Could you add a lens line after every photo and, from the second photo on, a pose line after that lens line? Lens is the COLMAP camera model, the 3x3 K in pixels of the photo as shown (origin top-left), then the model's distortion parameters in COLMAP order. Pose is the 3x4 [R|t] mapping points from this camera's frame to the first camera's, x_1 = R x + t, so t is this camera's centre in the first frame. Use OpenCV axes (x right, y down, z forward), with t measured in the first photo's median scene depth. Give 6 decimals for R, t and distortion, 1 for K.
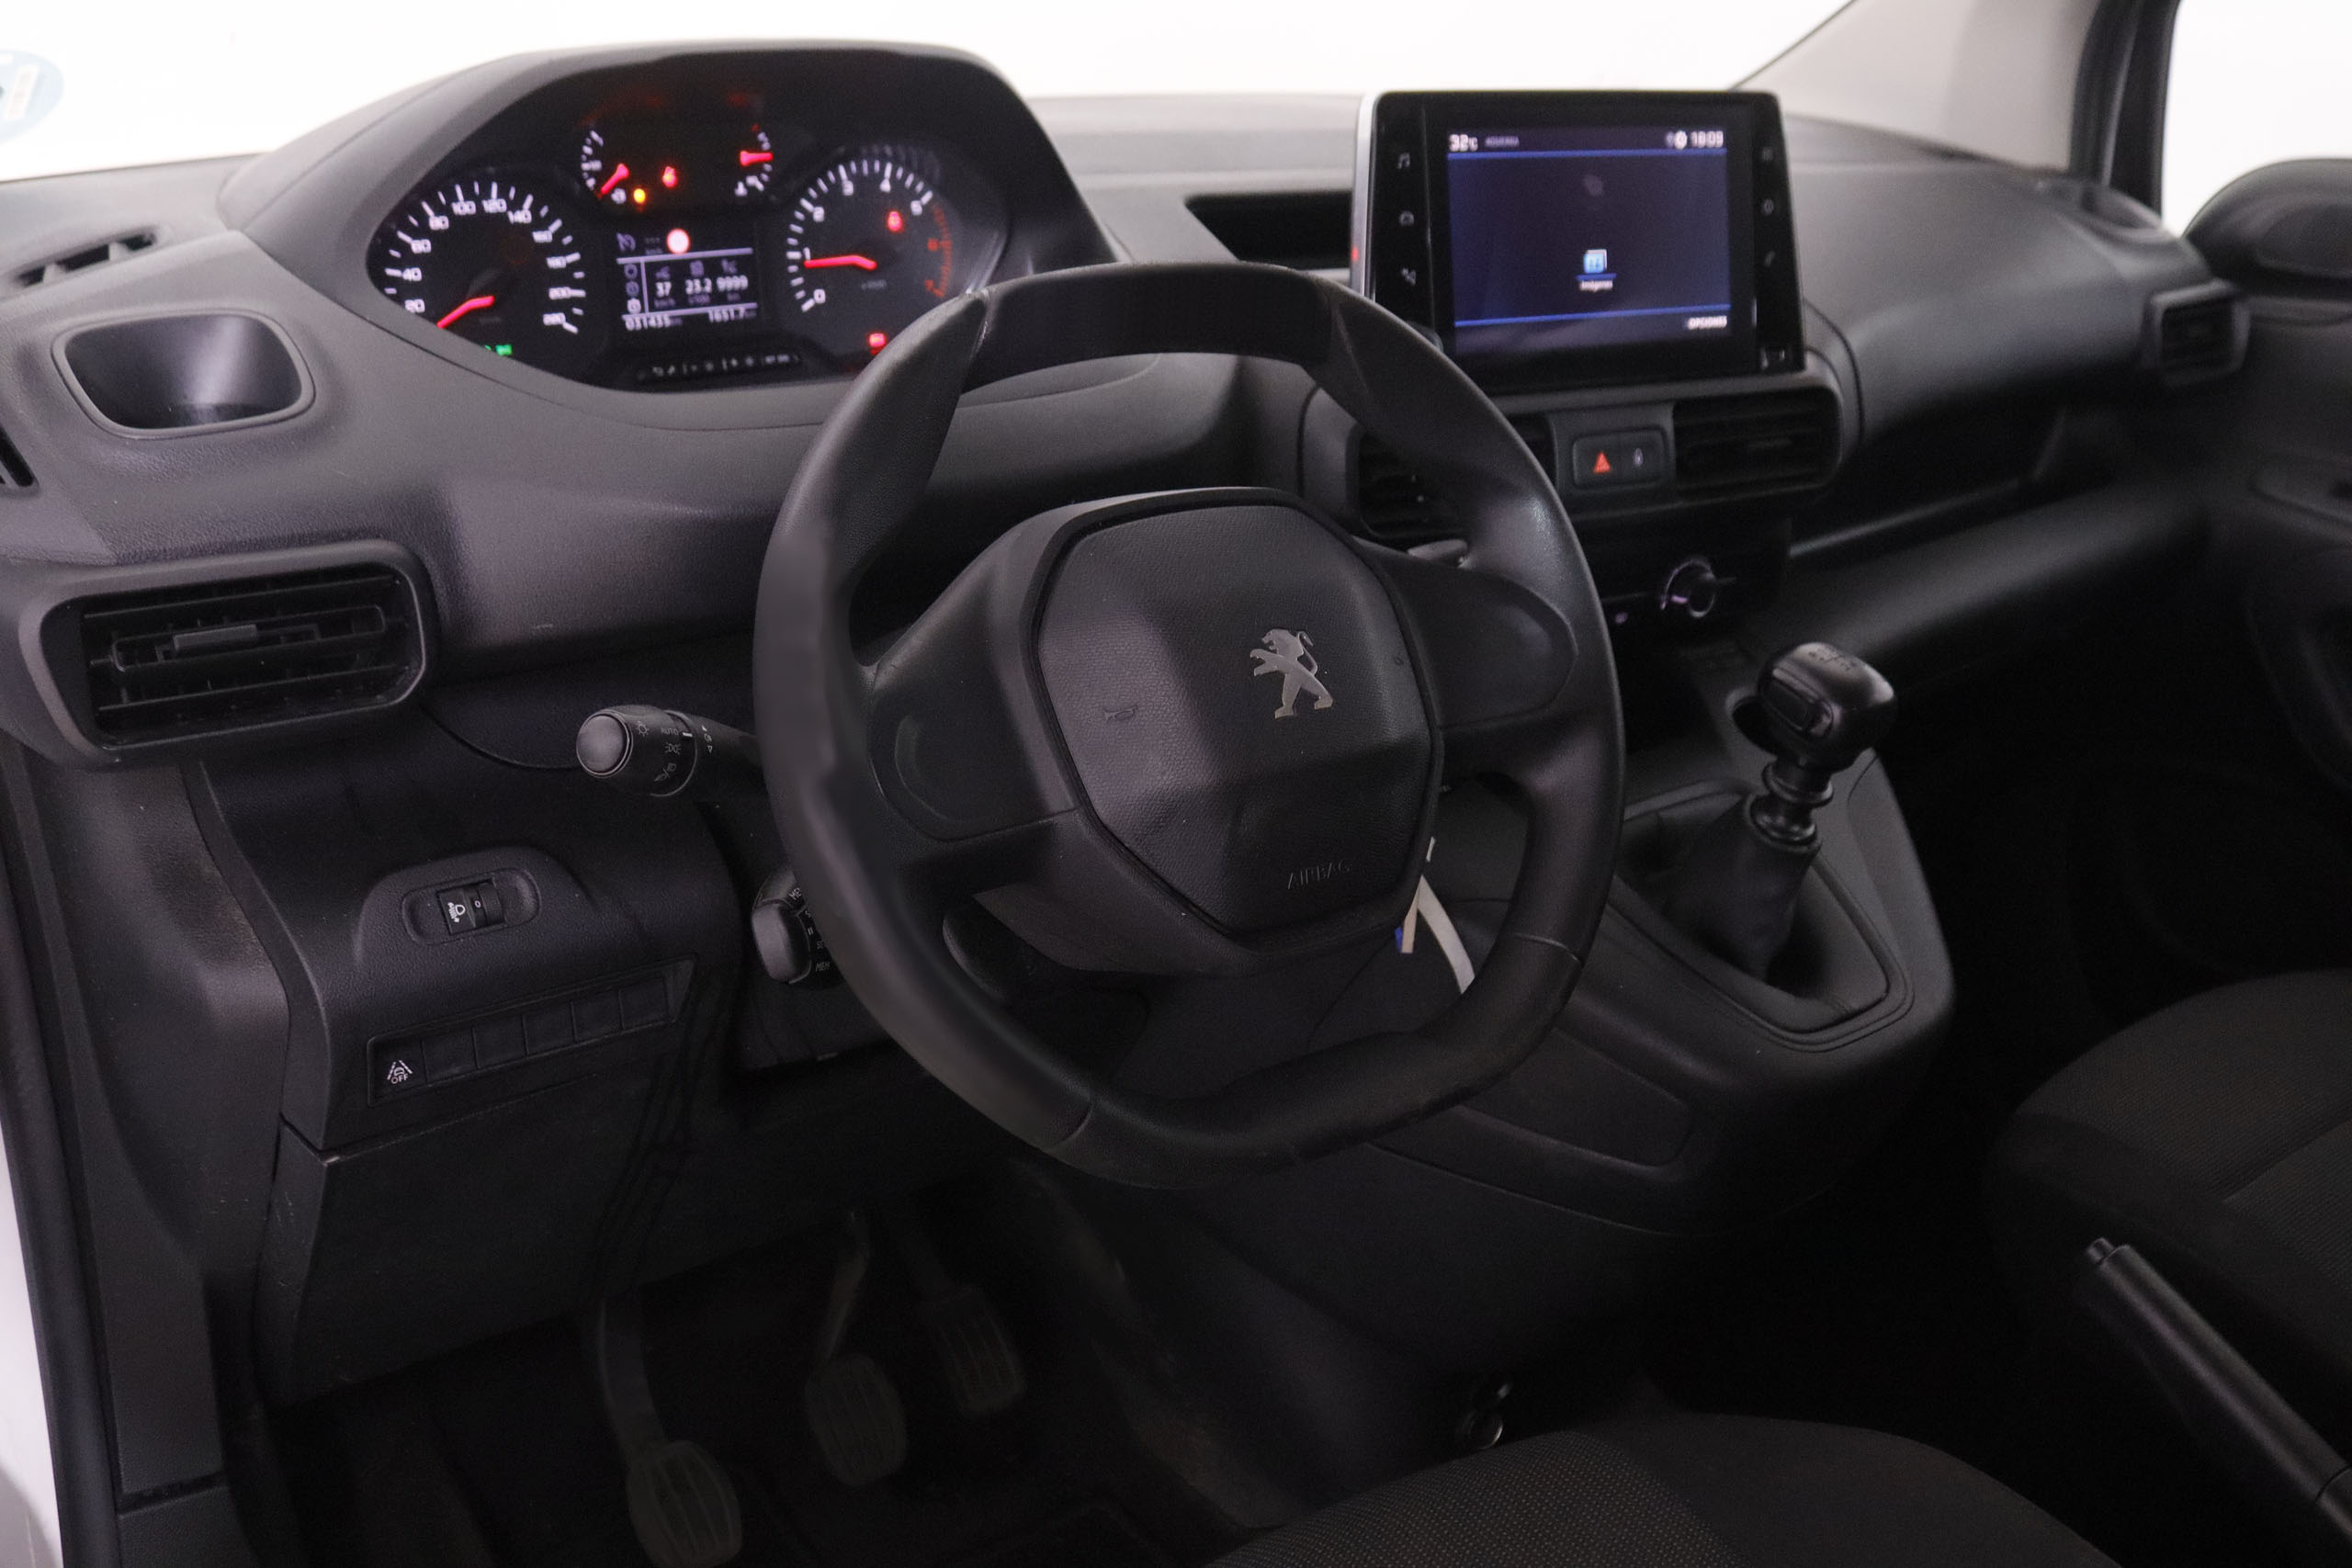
lens RADIAL K [[2362.6, 0, 1214.6], [0, 2362.6, 729.0], [0, 0, 1]] dist [-0.035504, 0.000000]
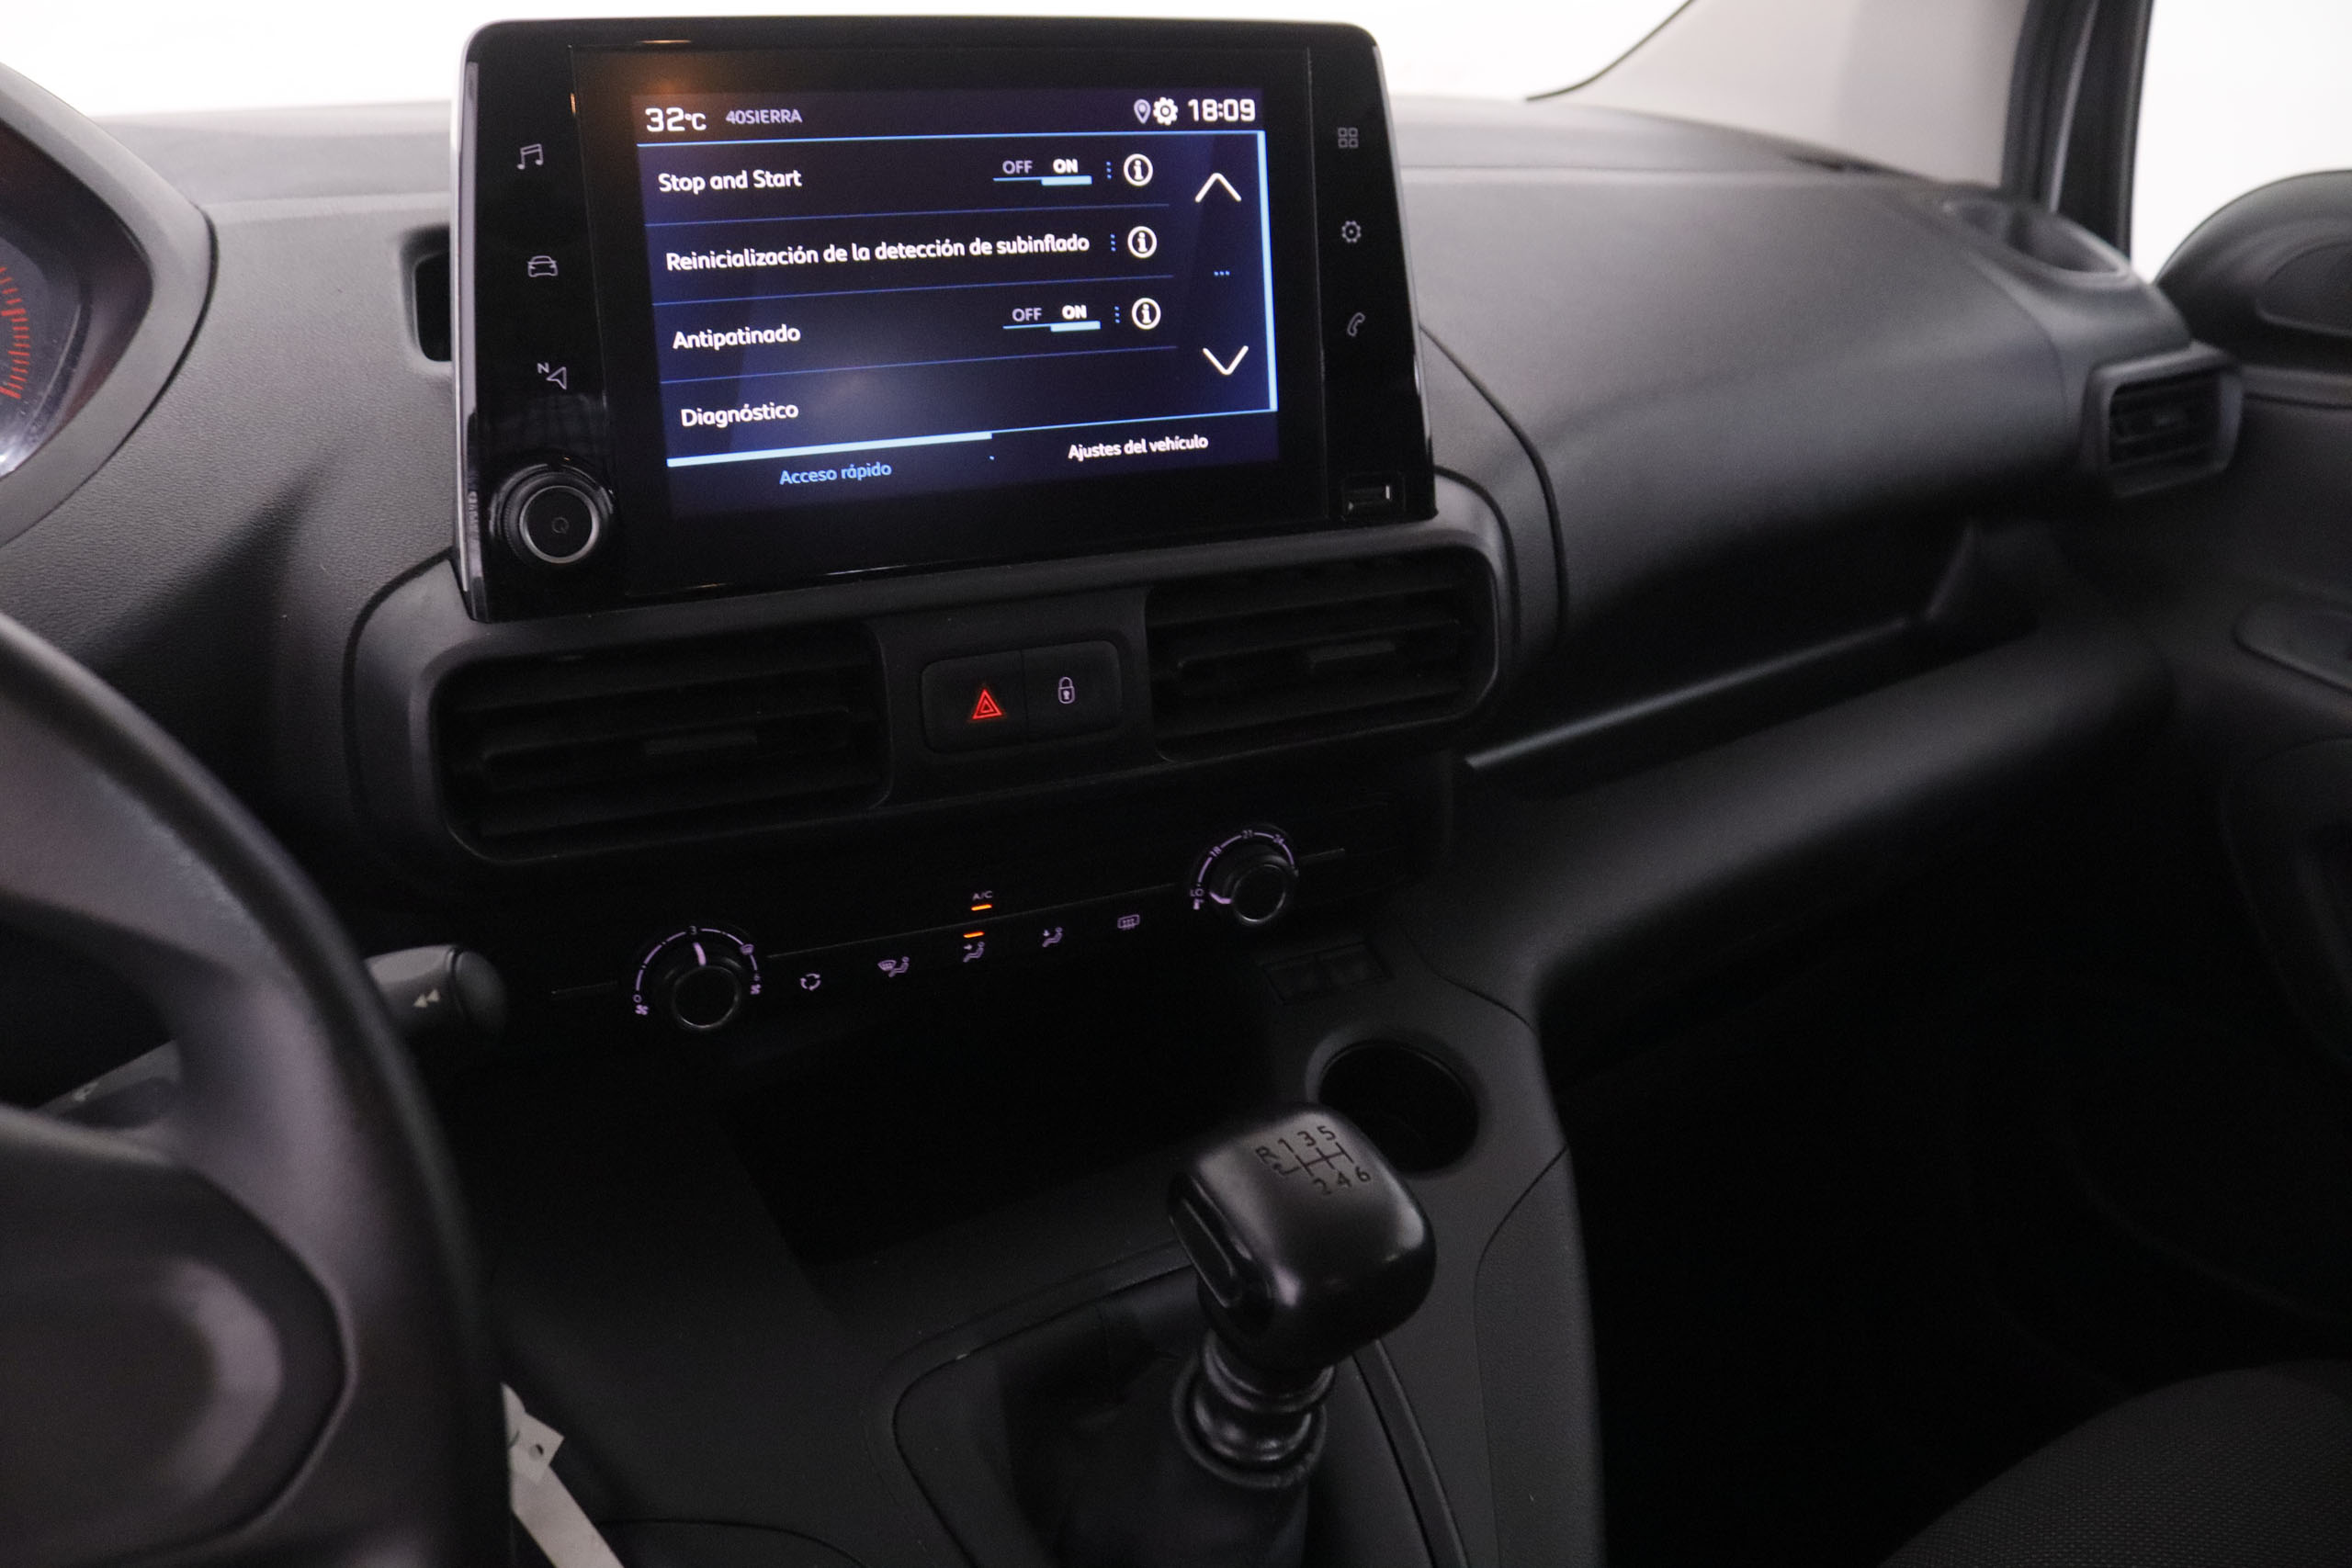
lens RADIAL K [[2007.7, 0, 1140.9], [0, 2007.7, 783.1], [0, 0, 1]] dist [-0.158962, 0.117584]
pose [[0.994123, 0.026619, -0.104936, 0.249823], [-0.020781, 0.998196, 0.056334, -0.122045], [0.106246, -0.053822, 0.992882, 0.543704]]
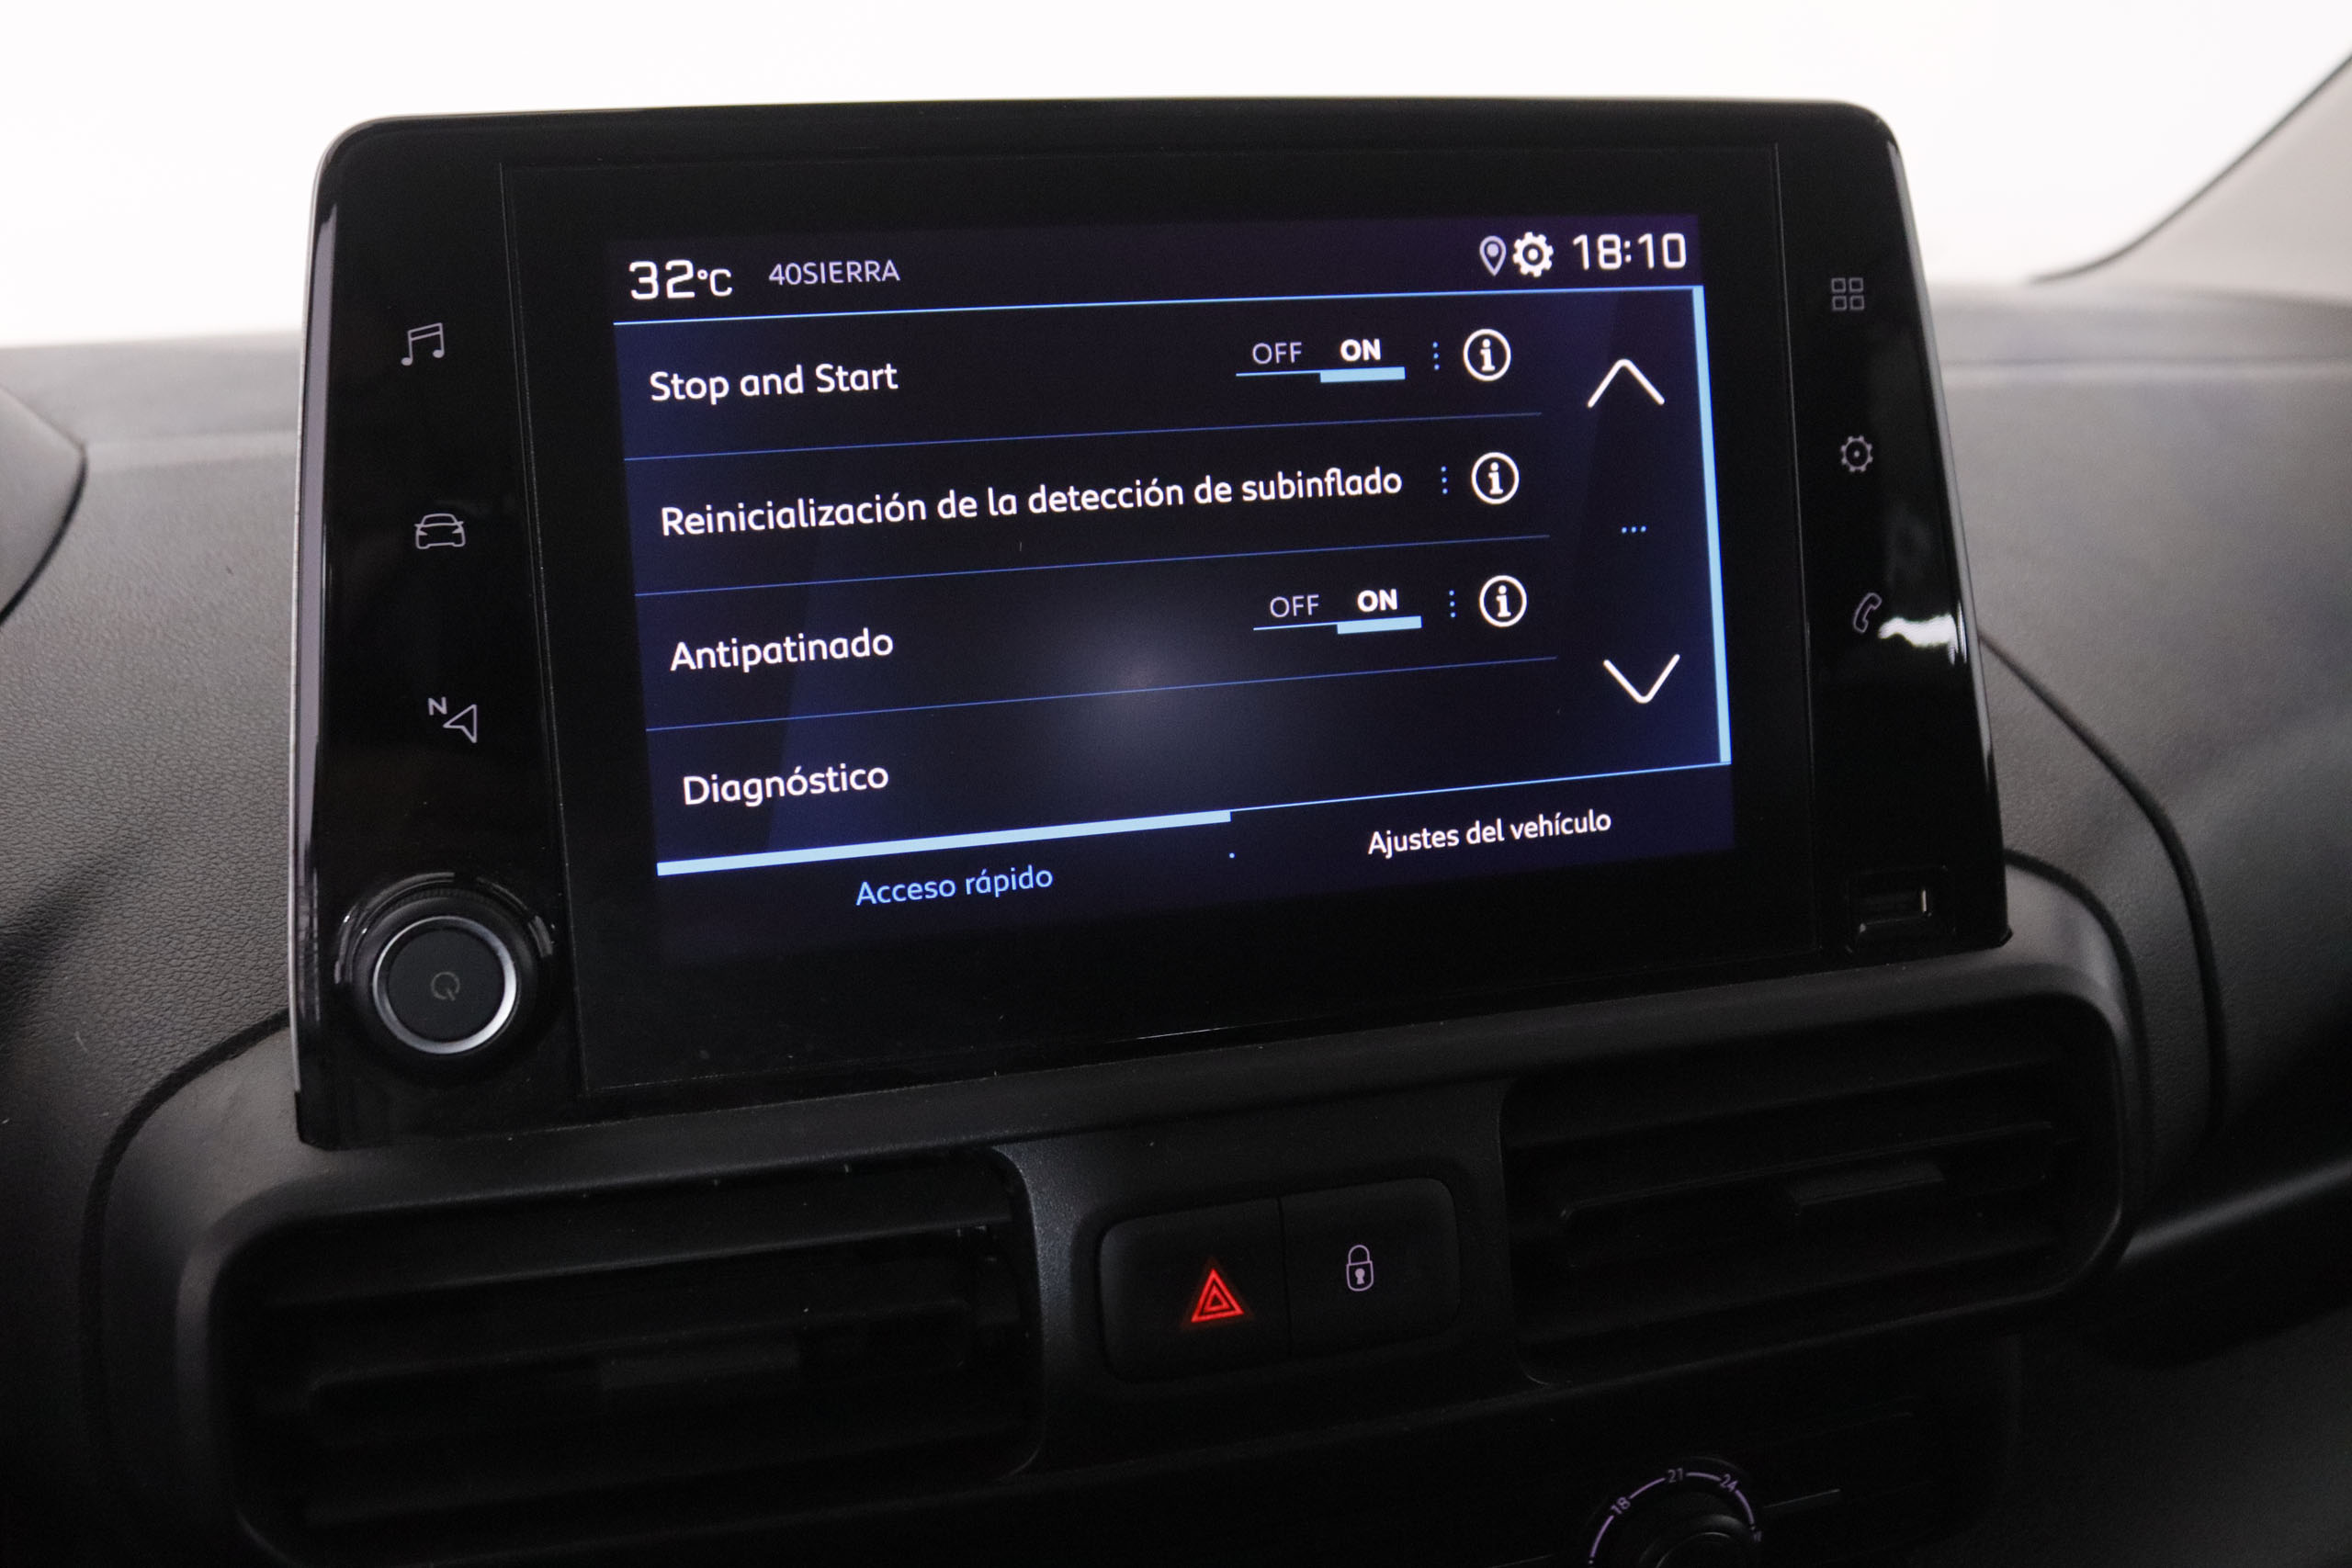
lens RADIAL K [[2520.7, 0, 1127.6], [0, 2520.7, 743.8], [0, 0, 1]] dist [-0.112564, 0.000000]
pose [[0.968771, 0.007251, -0.247851, 0.234010], [-0.032164, 0.994802, -0.096617, -0.152814], [0.245862, 0.101571, 0.963968, 0.678792]]
